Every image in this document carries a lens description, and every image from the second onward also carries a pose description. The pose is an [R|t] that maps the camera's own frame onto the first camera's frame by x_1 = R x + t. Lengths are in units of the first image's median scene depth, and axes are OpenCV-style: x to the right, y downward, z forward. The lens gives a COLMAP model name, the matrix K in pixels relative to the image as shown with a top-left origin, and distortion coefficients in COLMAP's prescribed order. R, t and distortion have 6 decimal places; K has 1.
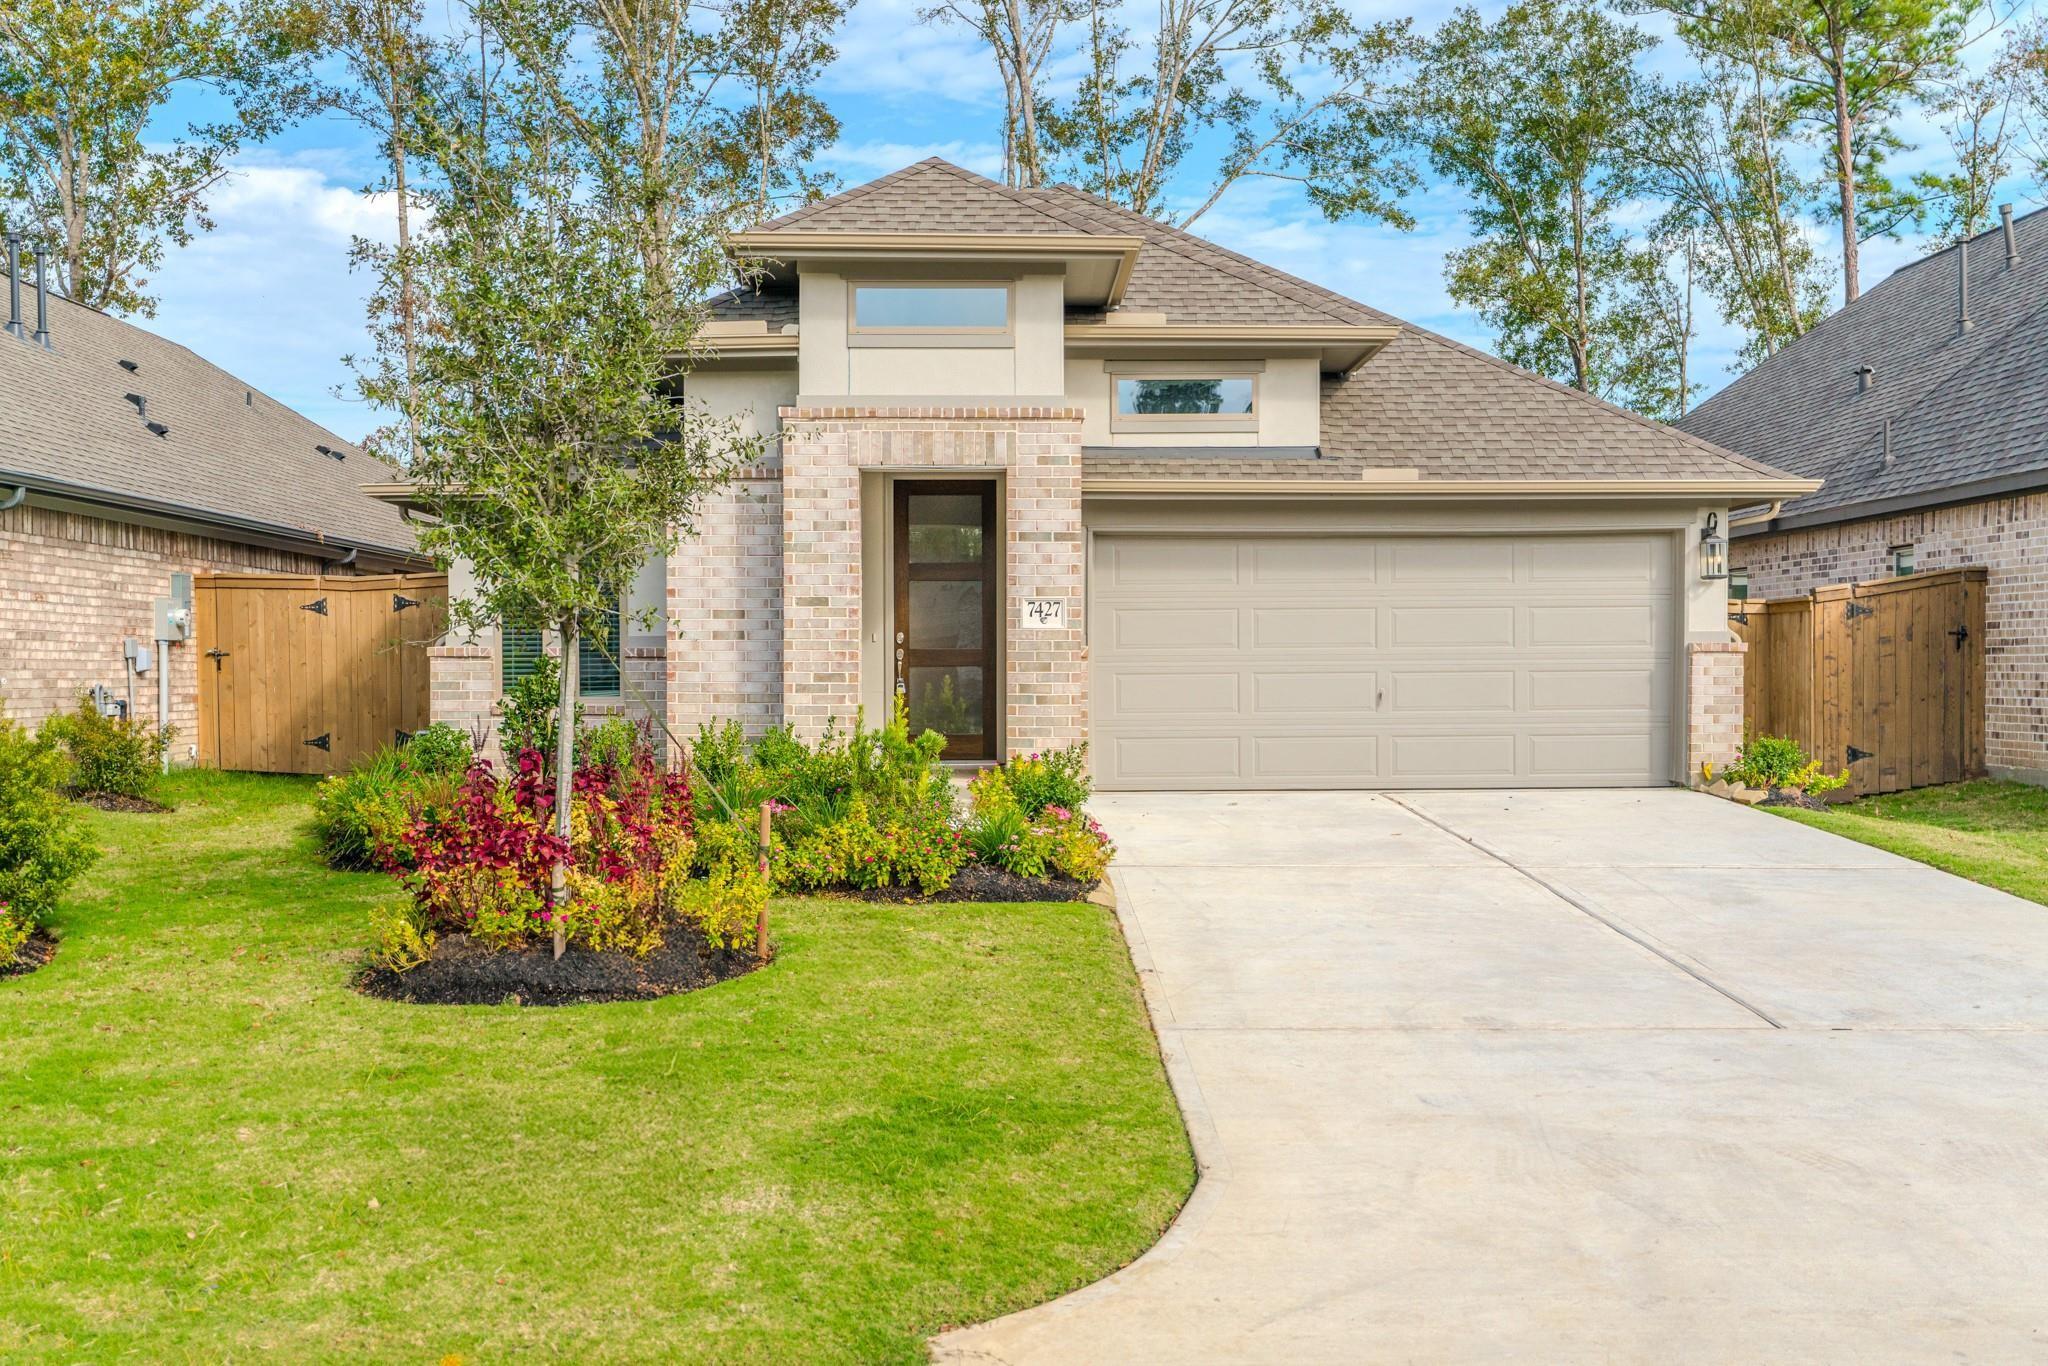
lens RADIAL K [[2055.0, 0, 1024.0], [0, 2055.0, 683.0], [0, 0, 1]] dist [-0.008255, -0.008044]
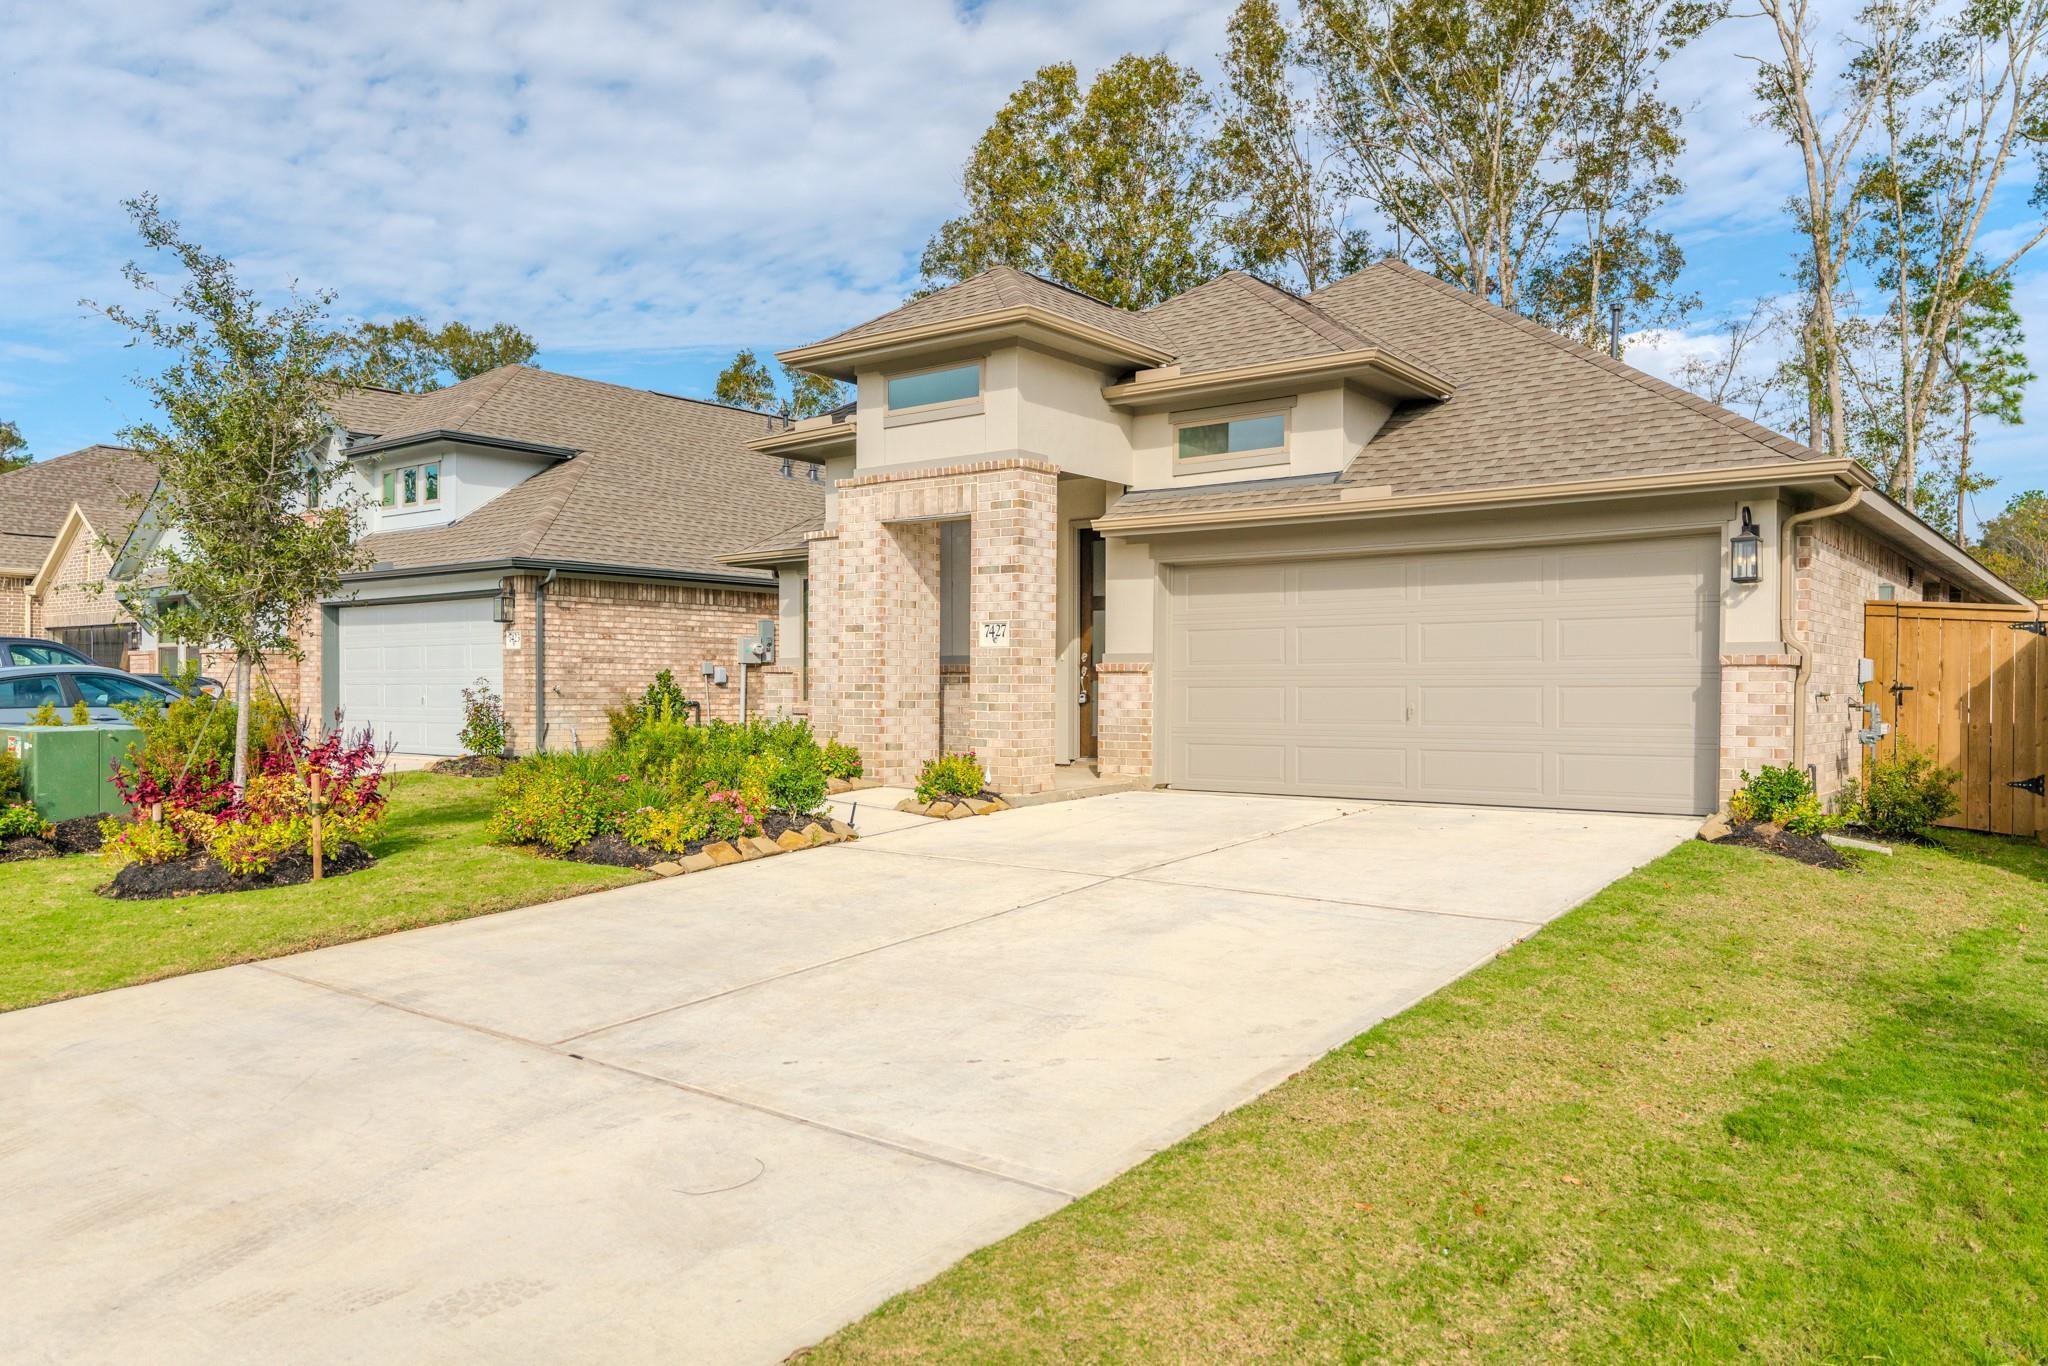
lens RADIAL K [[1433.4, 0, 1024.0], [0, 1433.4, 683.0], [0, 0, 1]] dist [-0.003357, -0.000818]
pose [[0.773403, 0.003133, -0.633907, 0.493975], [-0.010241, 0.999919, -0.007553, 0.000233], [0.633832, 0.012333, 0.773372, 0.336002]]
